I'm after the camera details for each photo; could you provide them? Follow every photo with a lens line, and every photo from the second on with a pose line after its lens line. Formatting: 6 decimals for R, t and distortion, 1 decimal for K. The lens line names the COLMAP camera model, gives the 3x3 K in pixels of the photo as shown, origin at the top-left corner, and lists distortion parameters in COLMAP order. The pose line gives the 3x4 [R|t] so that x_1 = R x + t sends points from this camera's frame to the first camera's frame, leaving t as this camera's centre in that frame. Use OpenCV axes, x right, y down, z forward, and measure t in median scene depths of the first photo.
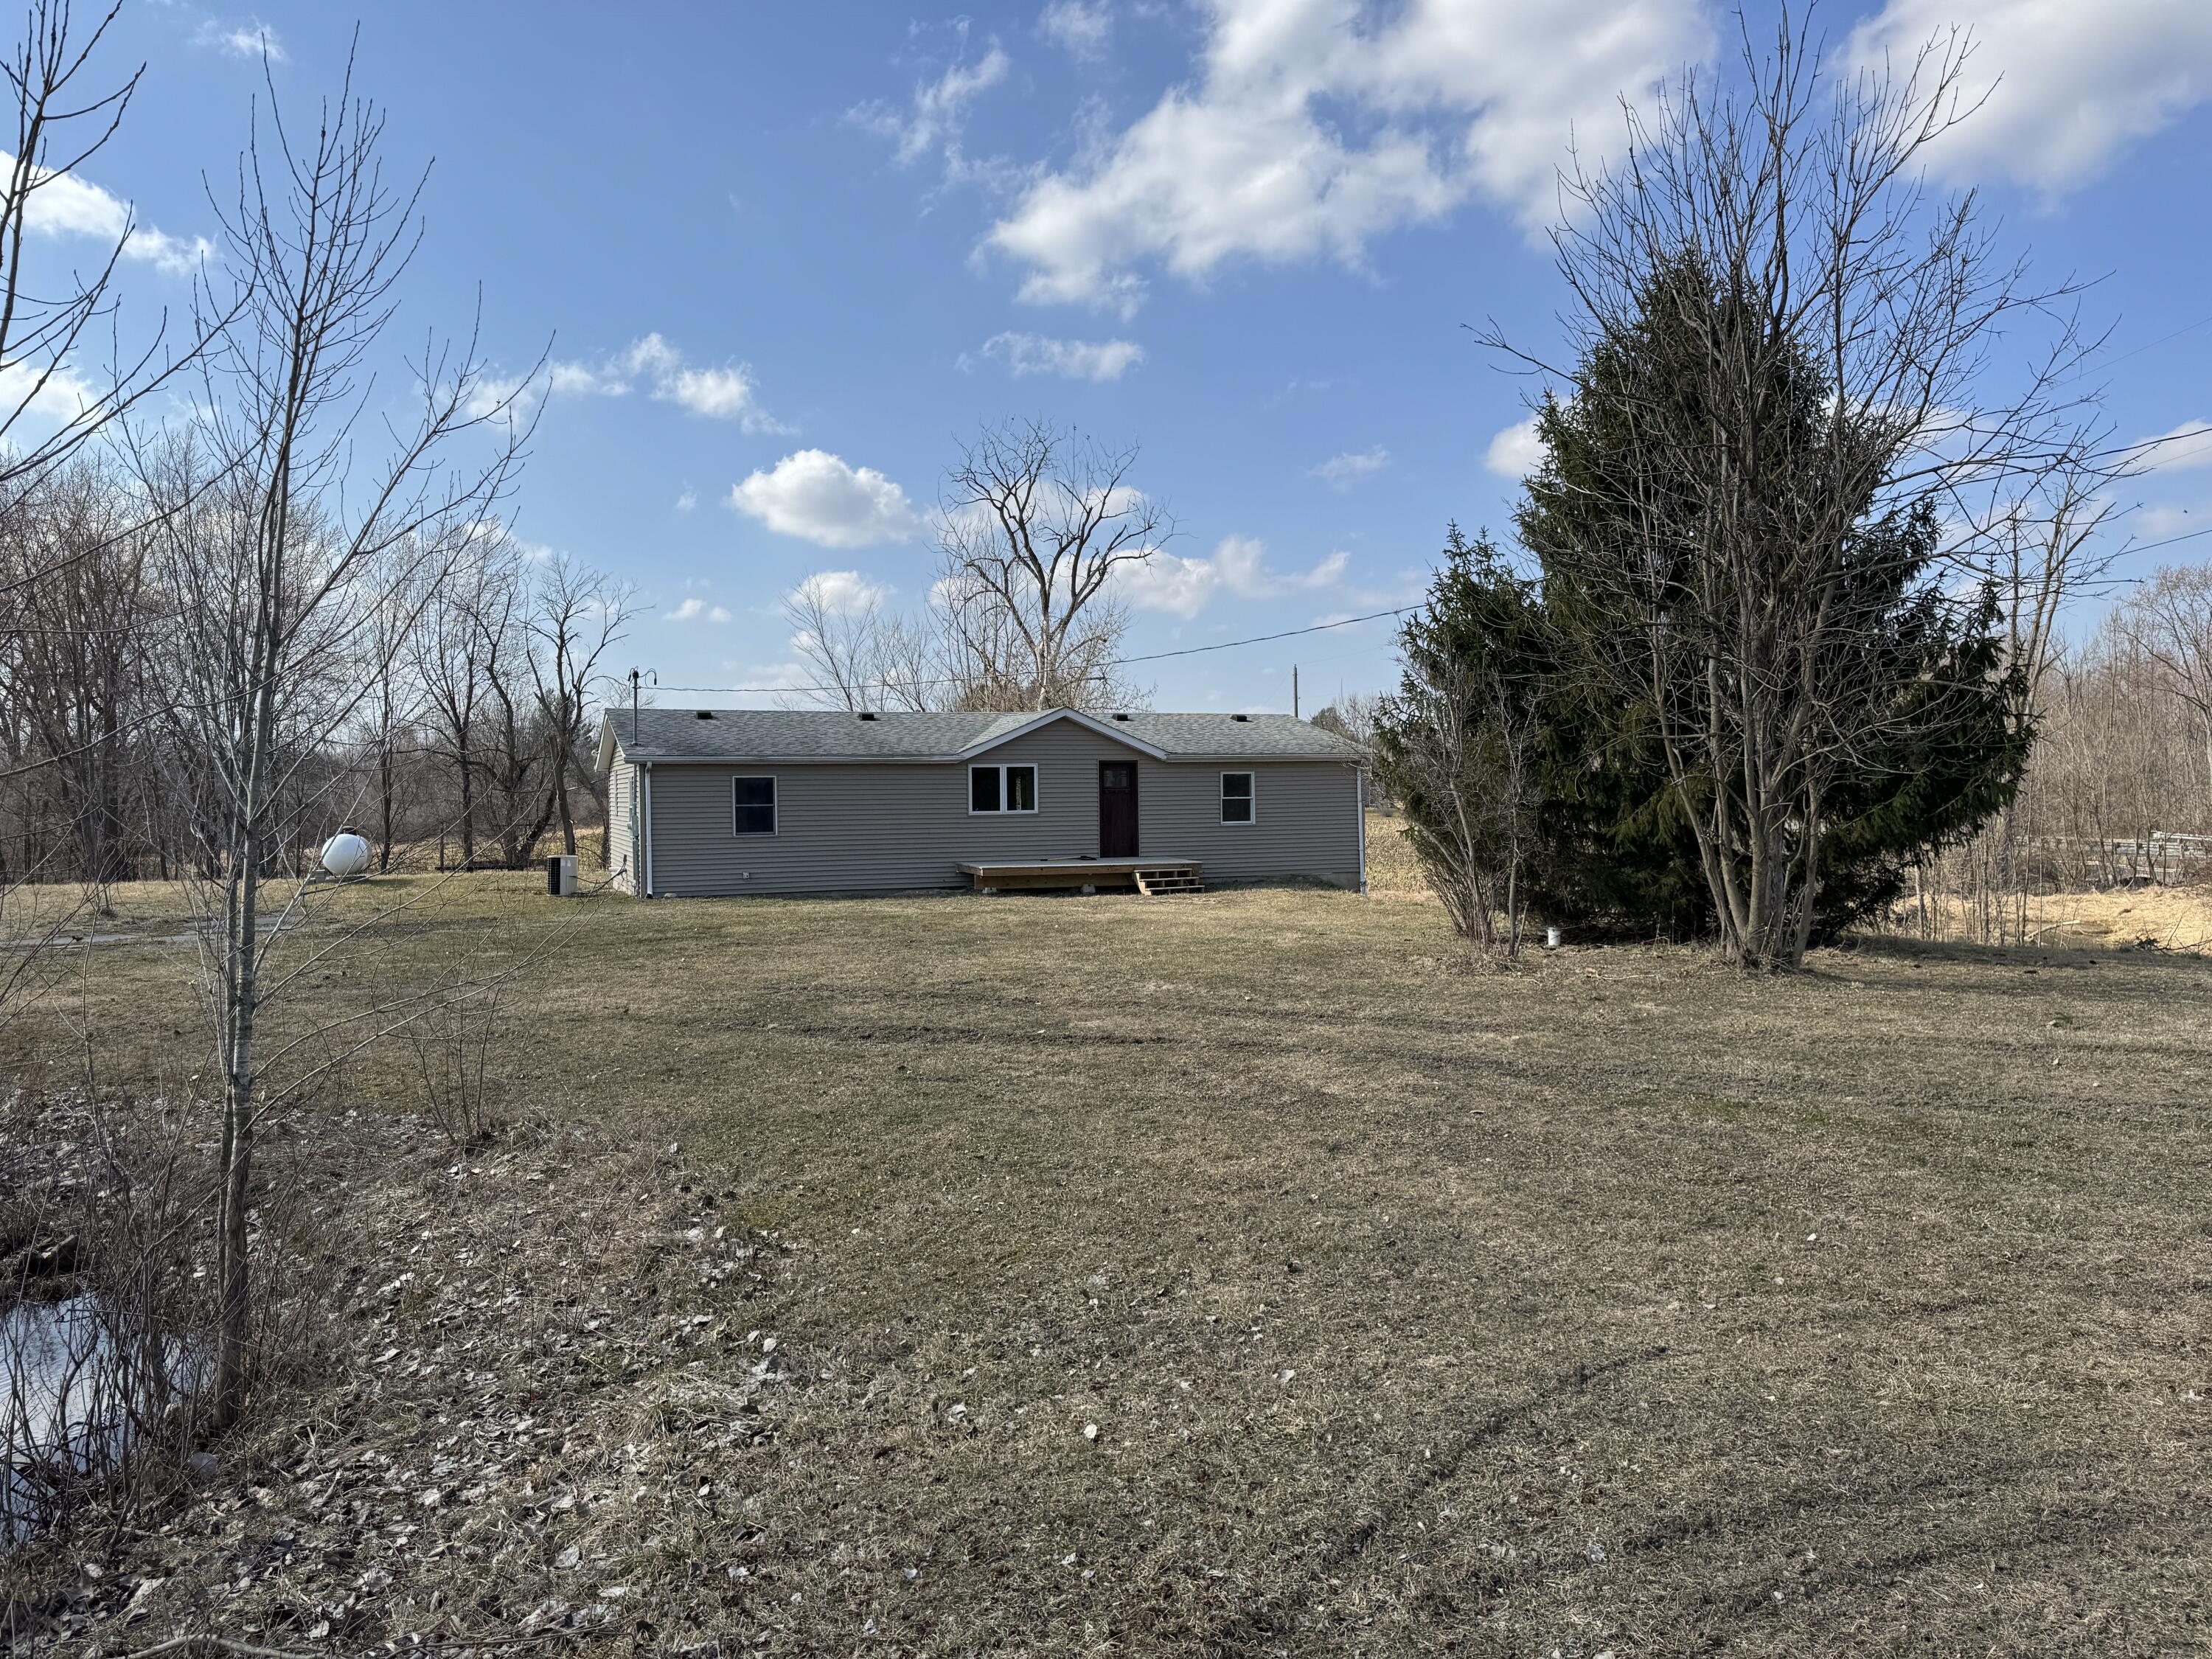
lens RADIAL K [[1560.5, 0, 1144.8], [0, 1560.5, 850.9], [0, 0, 1]] dist [0.048660, -0.057002]
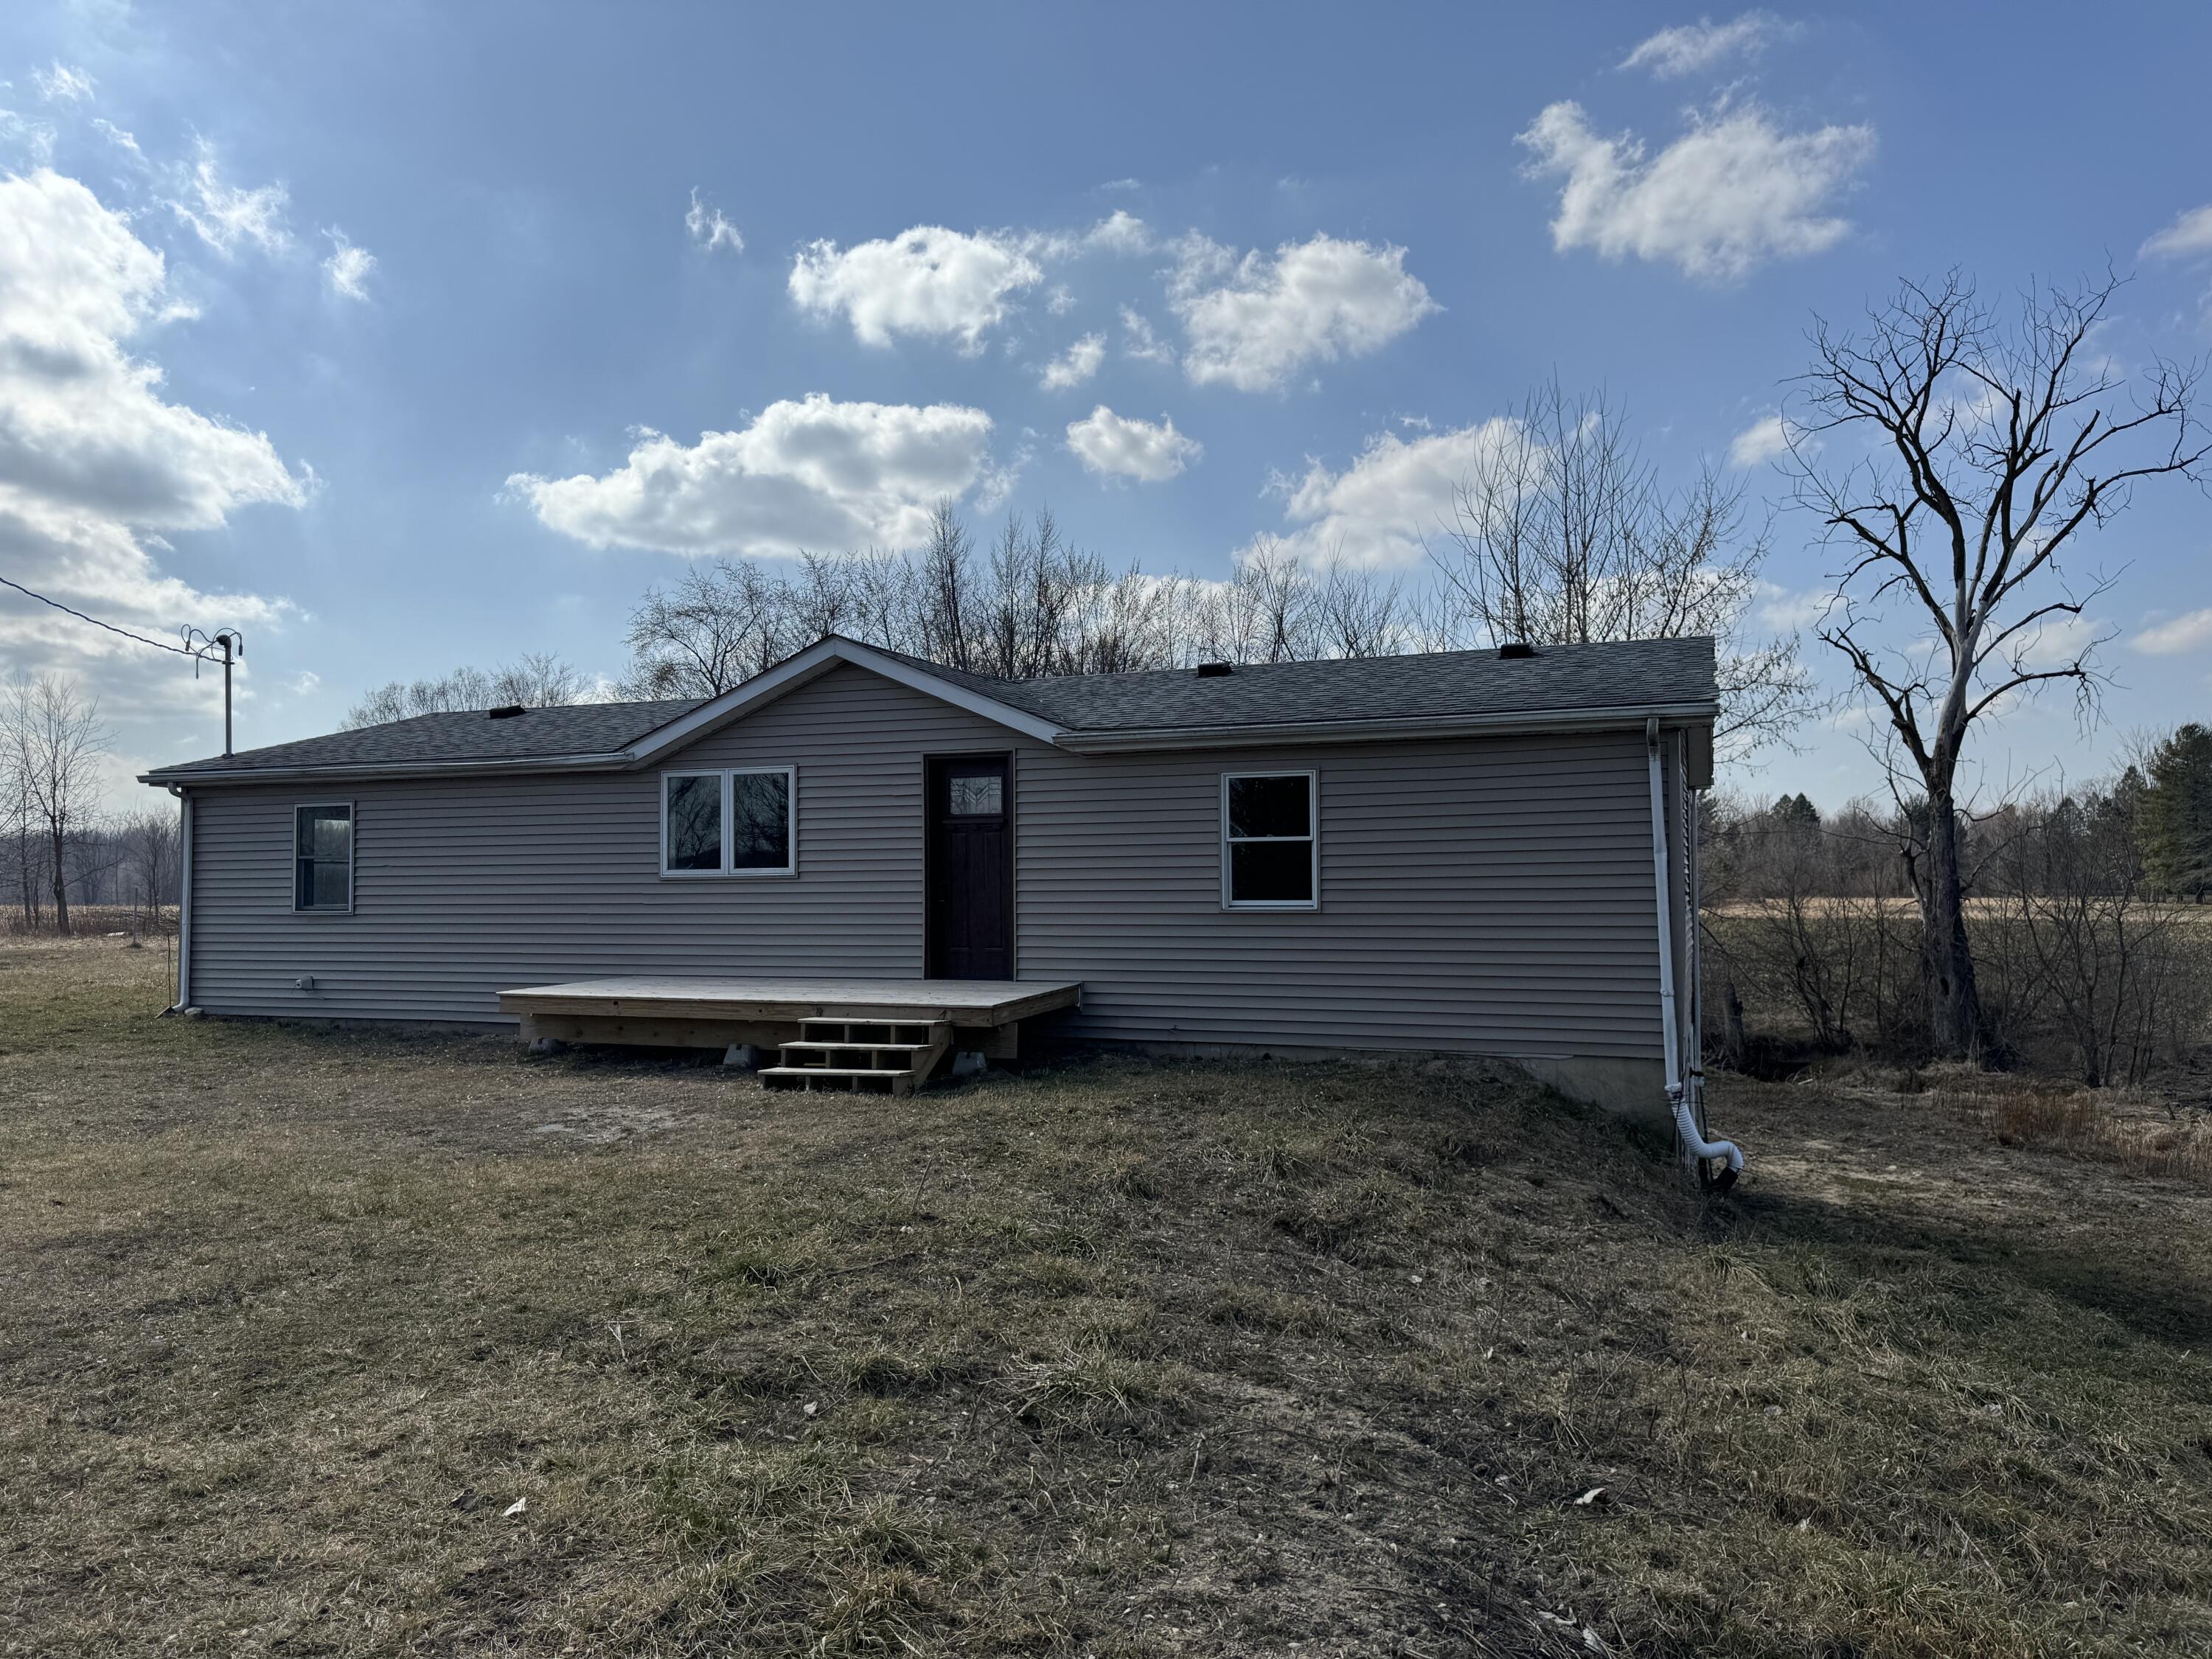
lens RADIAL K [[1560.5, 0, 1107.2], [0, 1560.5, 838.5], [0, 0, 1]] dist [0.048660, -0.057002]
pose [[0.712849, -0.014974, -0.701158, 0.308792], [-0.027917, 0.998374, -0.049703, -0.014533], [0.700762, 0.055005, 0.711271, 0.724486]]
